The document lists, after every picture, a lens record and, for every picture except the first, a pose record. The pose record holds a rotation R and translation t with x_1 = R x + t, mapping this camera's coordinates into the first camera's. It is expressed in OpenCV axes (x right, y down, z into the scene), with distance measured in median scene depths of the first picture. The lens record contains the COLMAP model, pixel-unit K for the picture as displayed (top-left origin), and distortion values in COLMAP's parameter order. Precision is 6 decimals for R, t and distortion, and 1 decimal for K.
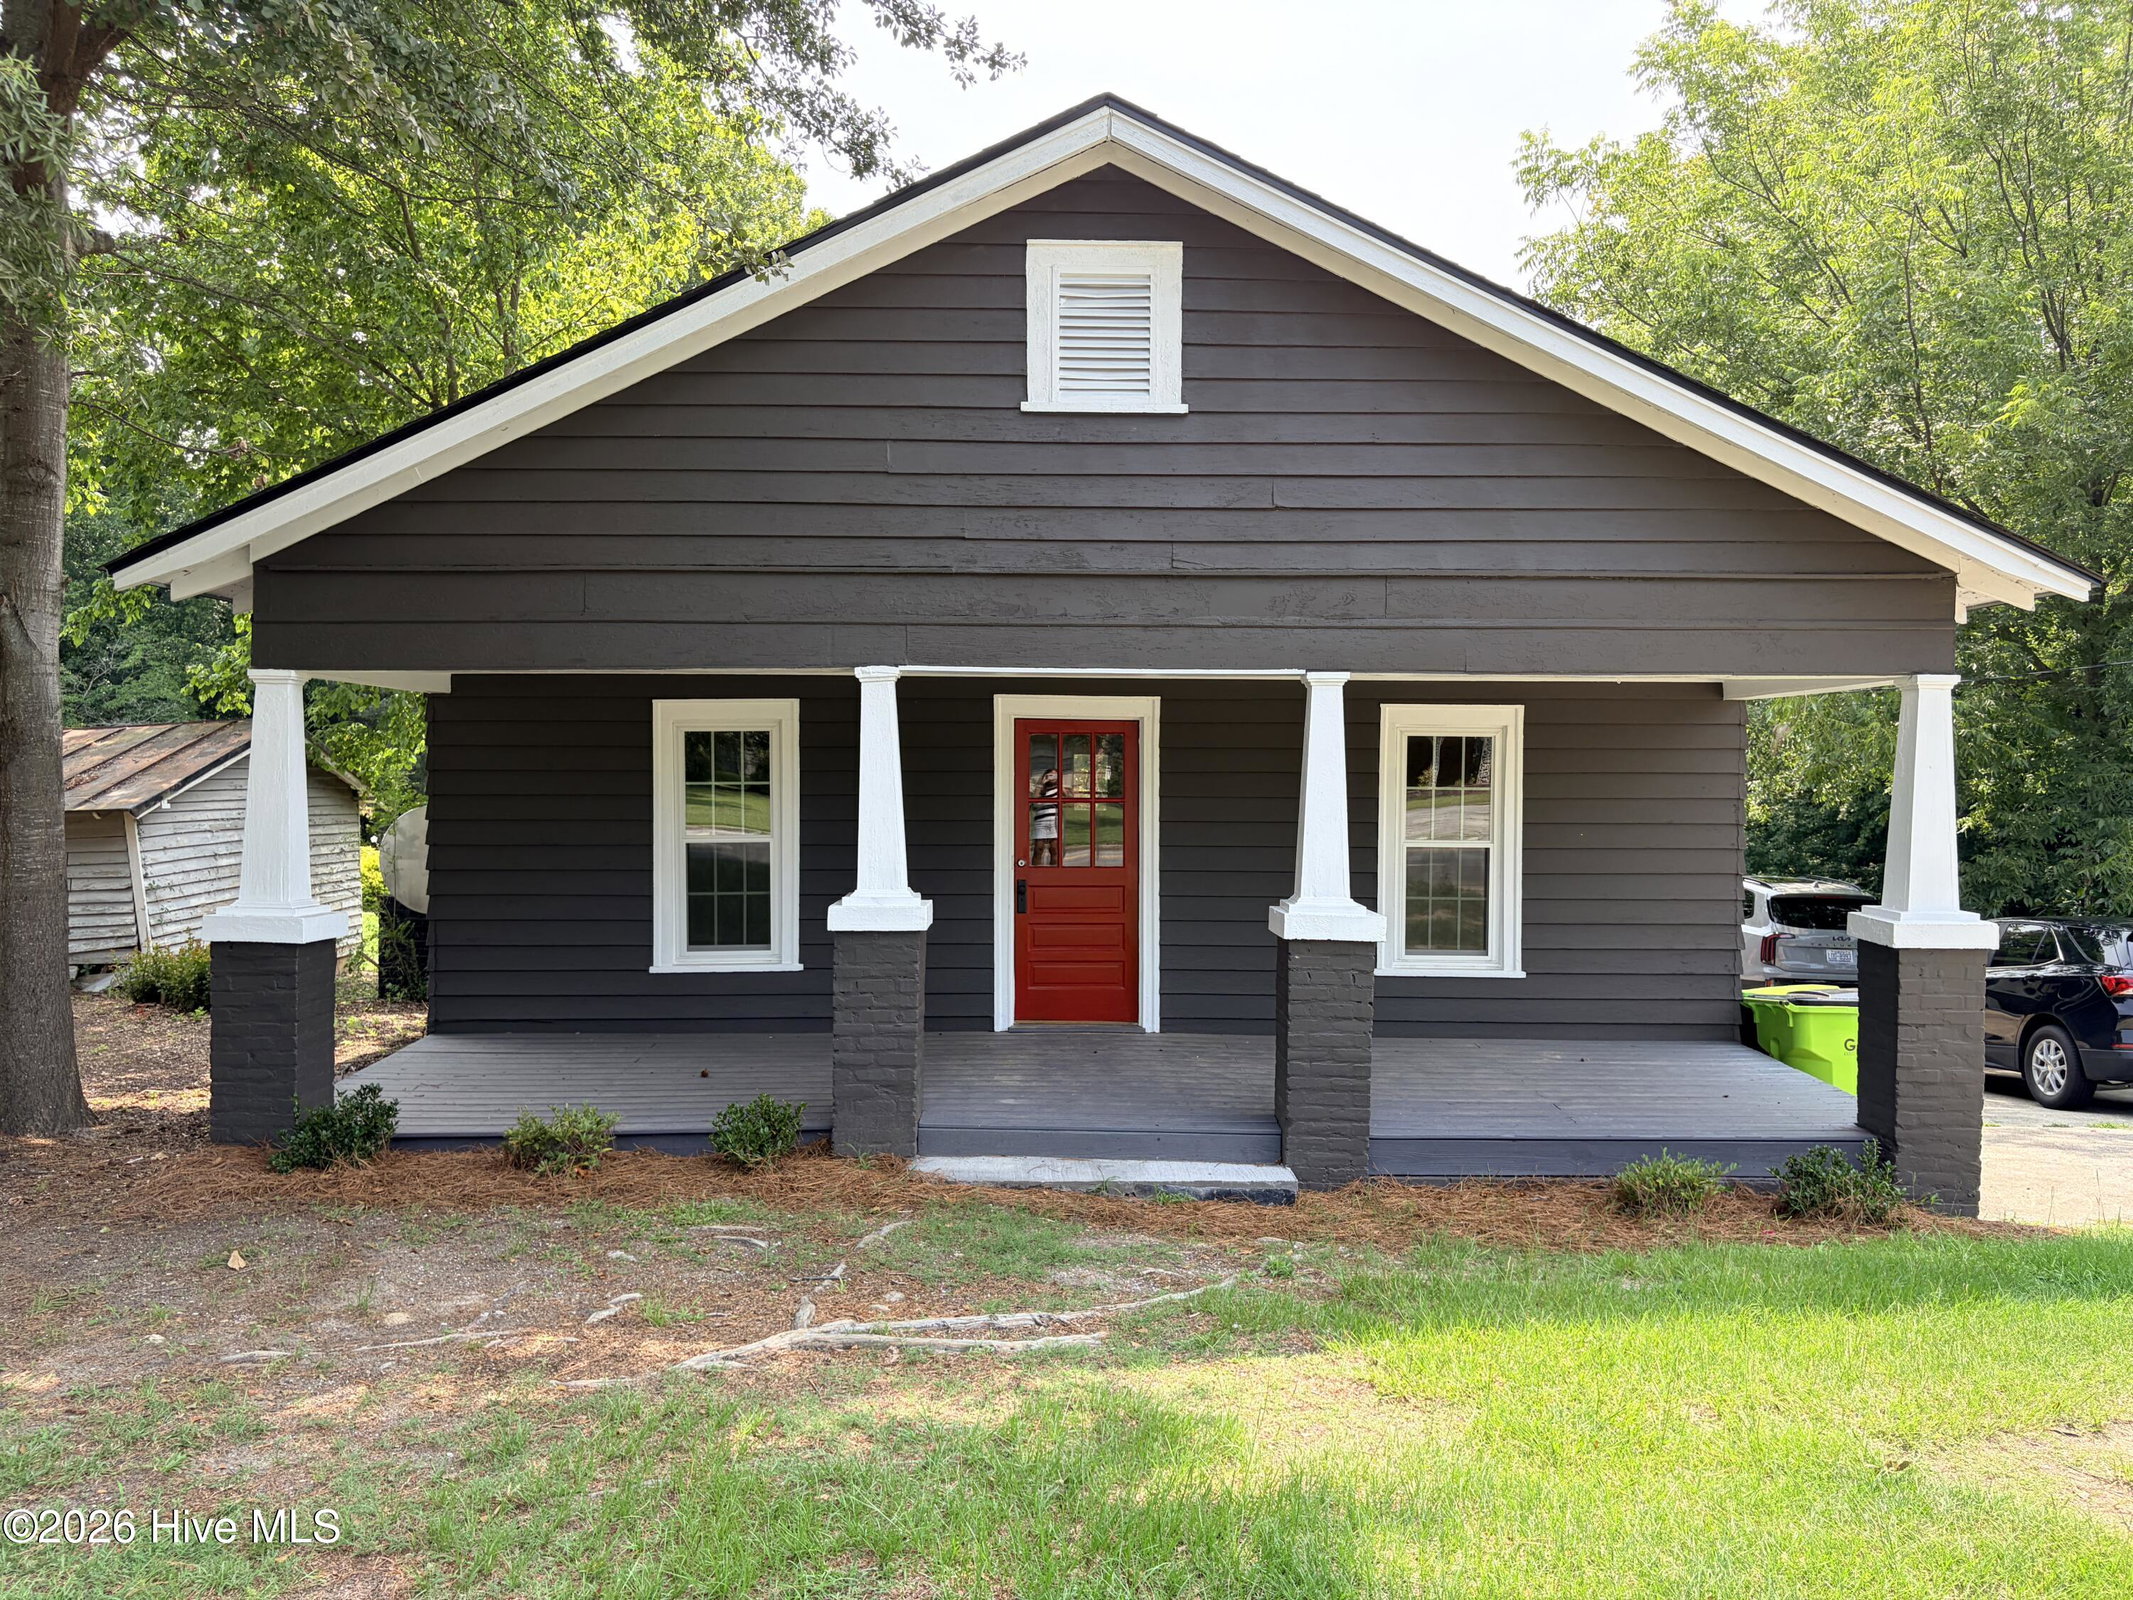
lens RADIAL K [[1639.6, 0, 1059.3], [0, 1639.6, 799.8], [0, 0, 1]] dist [0.014656, -0.007339]
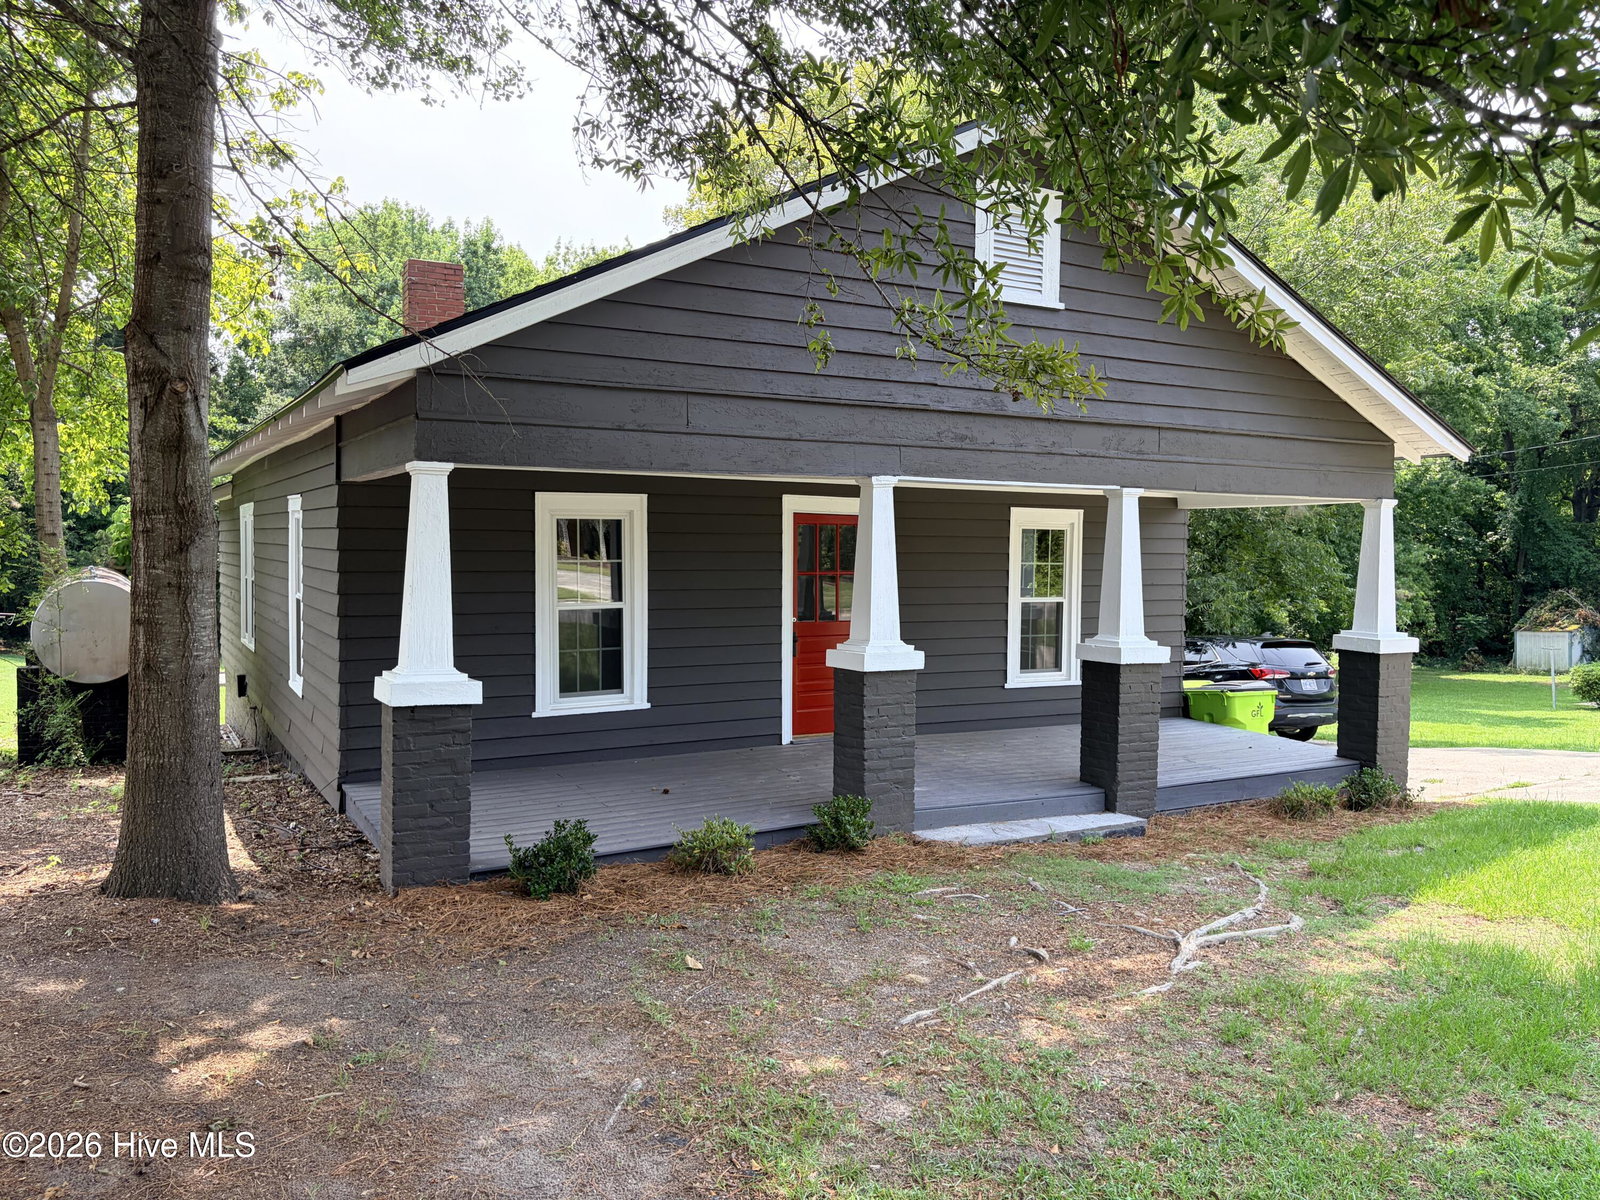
lens RADIAL K [[1229.9, 0, 795.3], [0, 1229.9, 600.5], [0, 0, 1]] dist [0.014656, -0.007339]
pose [[0.877115, -0.018146, 0.479938, -0.664219], [0.005704, 0.999609, 0.027370, -0.006569], [-0.480247, -0.021269, 0.876875, 0.141242]]
